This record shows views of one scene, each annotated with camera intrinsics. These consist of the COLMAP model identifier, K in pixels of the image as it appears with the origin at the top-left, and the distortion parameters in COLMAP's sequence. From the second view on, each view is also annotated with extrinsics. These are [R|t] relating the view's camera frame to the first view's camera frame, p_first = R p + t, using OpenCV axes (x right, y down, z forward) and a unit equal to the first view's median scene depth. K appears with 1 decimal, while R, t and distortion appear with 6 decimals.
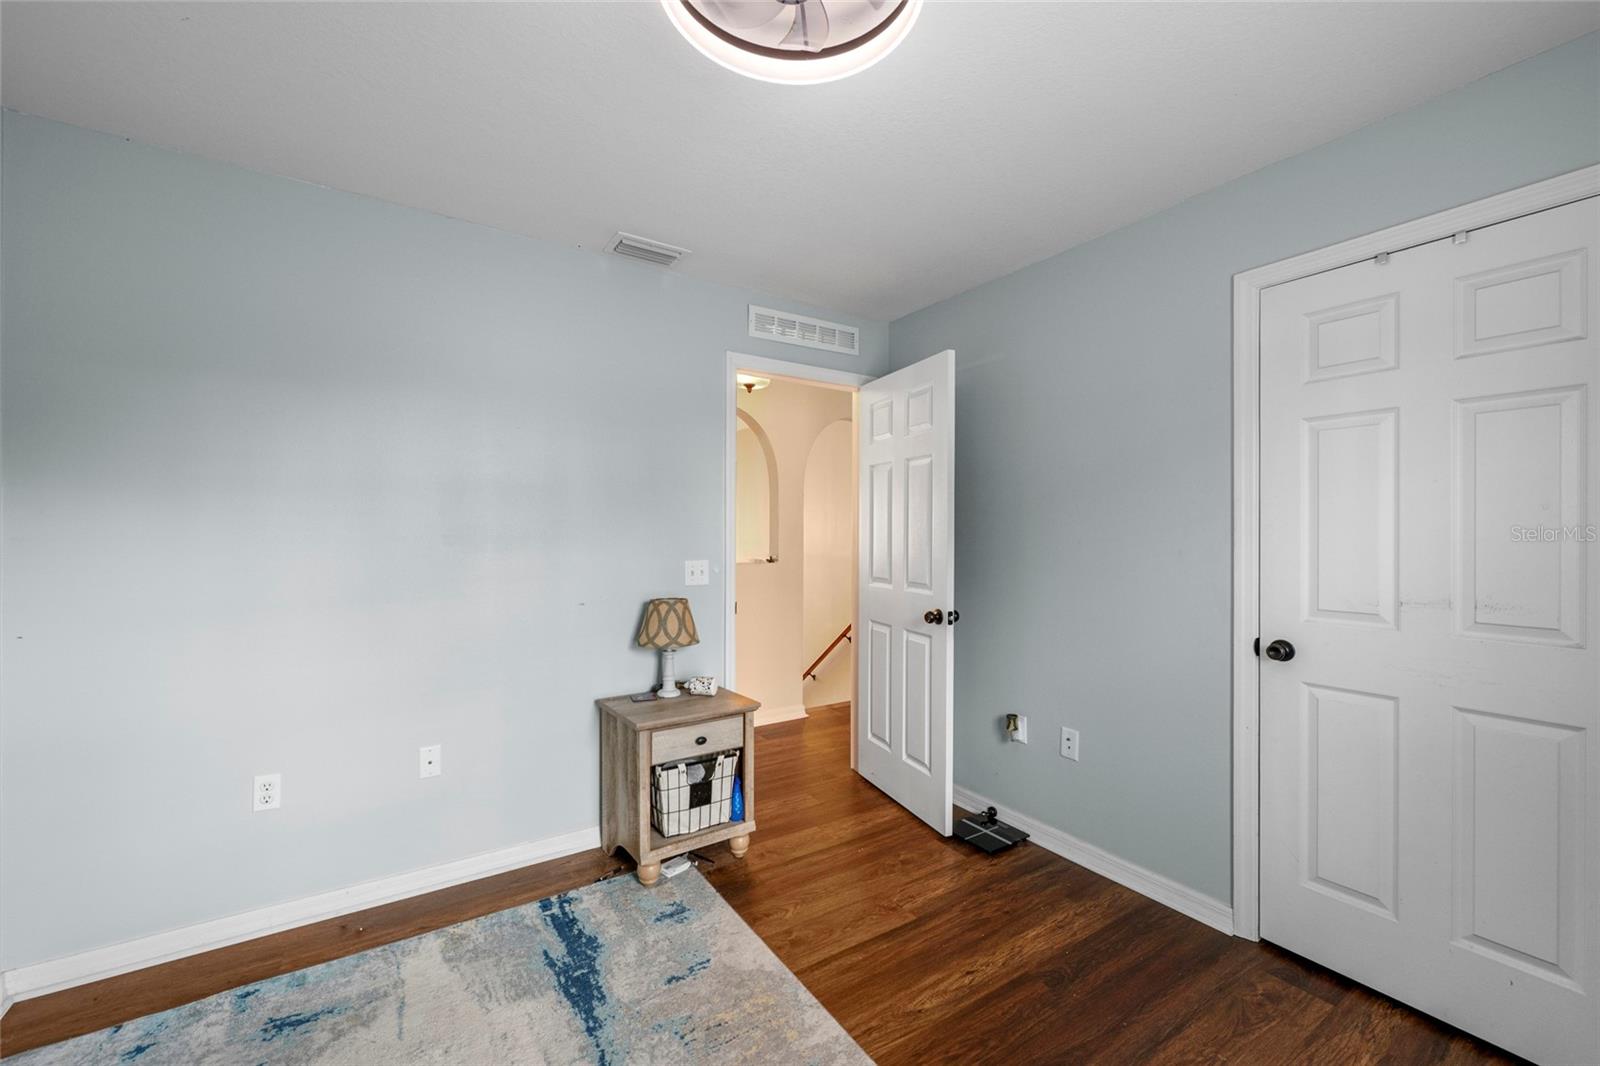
lens RADIAL K [[637.6, 0, 804.1], [0, 637.6, 530.6], [0, 0, 1]] dist [-0.000886, -0.000100]
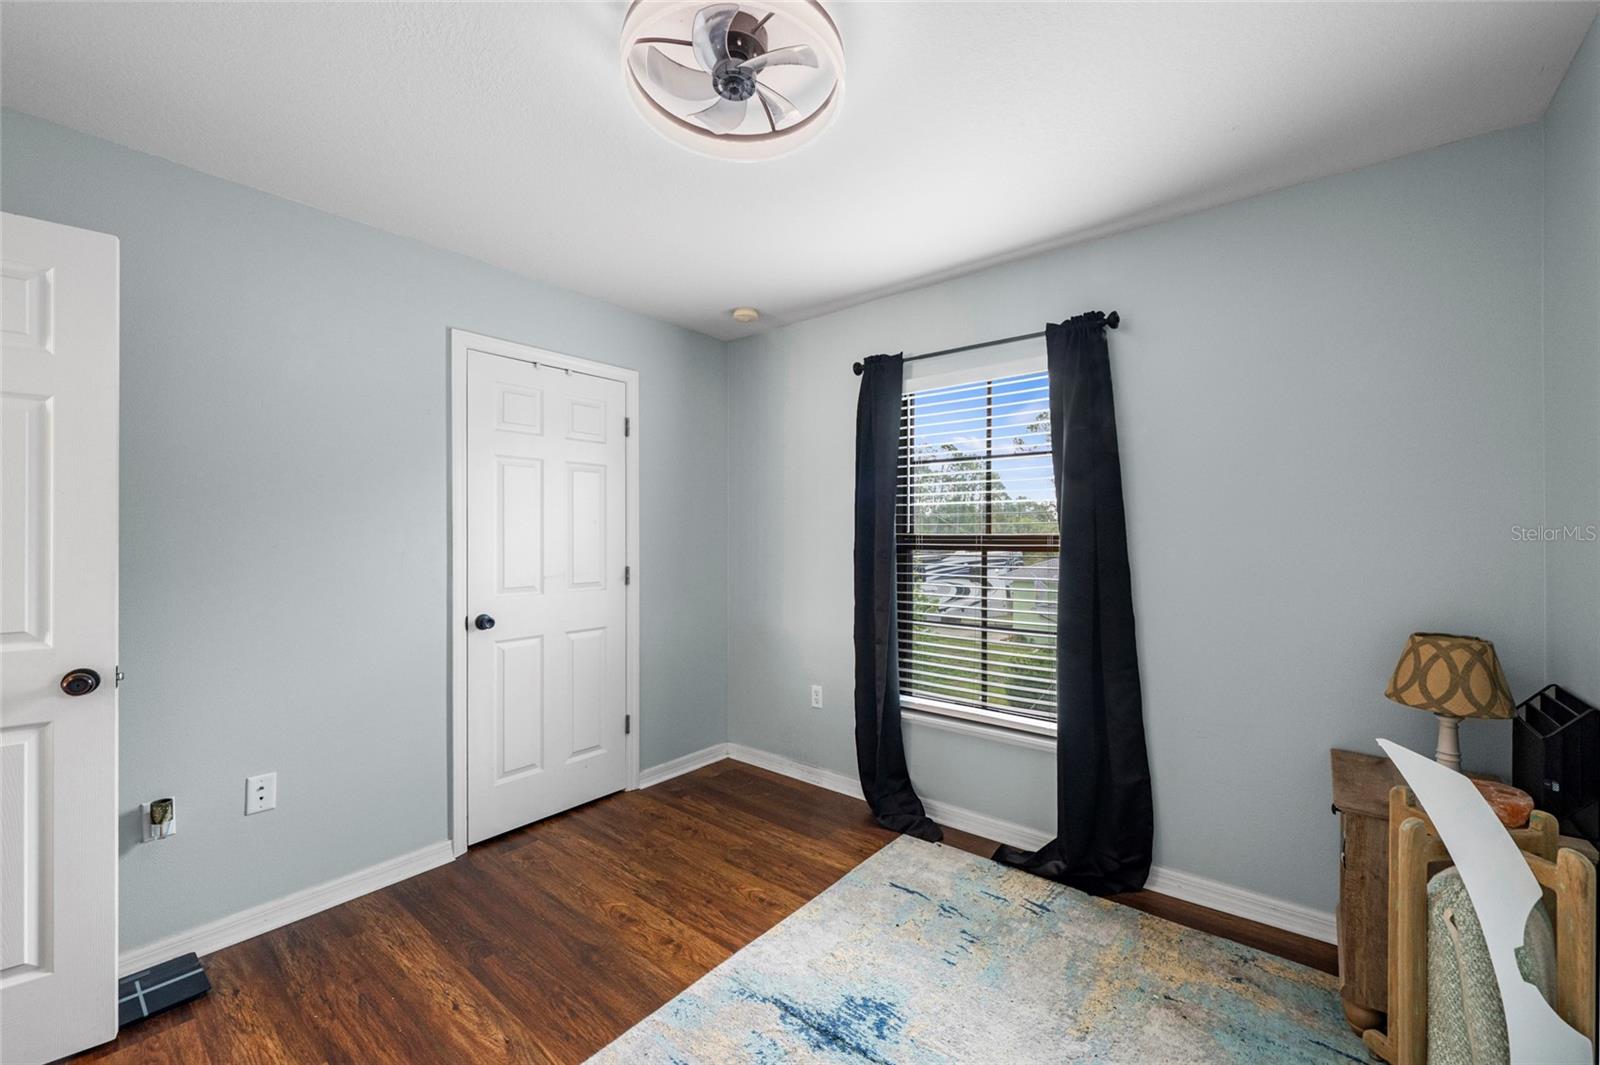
lens RADIAL K [[635.8, 0, 802.4], [0, 635.8, 526.7], [0, 0, 1]] dist [-0.001744, -0.000206]
pose [[-0.305423, 0.010633, 0.952157, -0.694640], [-0.001906, 0.999929, -0.011778, -0.000693], [-0.952215, -0.005412, -0.305381, 0.707906]]
